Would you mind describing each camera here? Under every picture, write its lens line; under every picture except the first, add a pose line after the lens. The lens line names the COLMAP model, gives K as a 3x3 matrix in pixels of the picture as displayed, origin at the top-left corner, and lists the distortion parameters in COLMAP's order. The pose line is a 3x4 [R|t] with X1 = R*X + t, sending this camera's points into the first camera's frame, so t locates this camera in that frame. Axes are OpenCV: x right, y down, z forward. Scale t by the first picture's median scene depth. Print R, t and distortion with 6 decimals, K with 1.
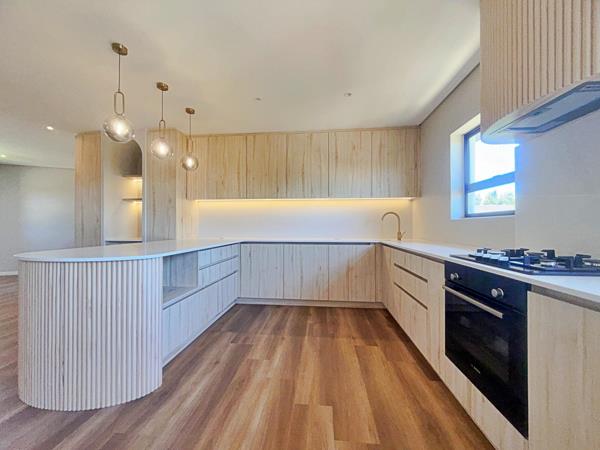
lens RADIAL K [[241.0, 0, 300.0], [0, 241.0, 225.0], [0, 0, 1]] dist [-0.008511, -0.000270]
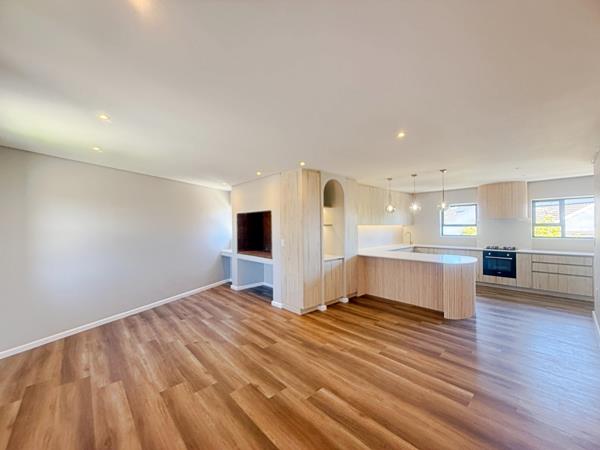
lens RADIAL K [[241.0, 0, 300.0], [0, 241.0, 225.0], [0, 0, 1]] dist [-0.008511, -0.000270]
pose [[0.671246, -0.004618, 0.741221, -1.912840], [0.002773, 0.999989, 0.003720, -0.127669], [-0.741230, -0.000441, 0.671251, 0.264830]]
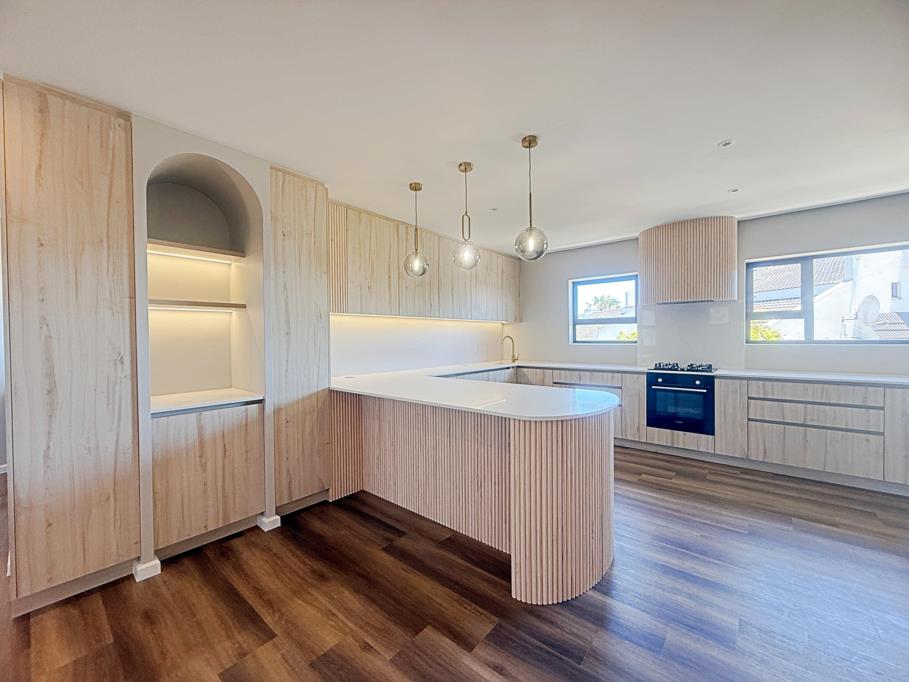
lens RADIAL K [[365.1, 0, 454.5], [0, 365.1, 341.0], [0, 0, 1]] dist [-0.008511, -0.000270]
pose [[0.564940, -0.013606, 0.825019, -1.064637], [0.002254, 0.999886, 0.014946, -0.055899], [-0.825129, -0.006584, 0.564907, 0.295704]]
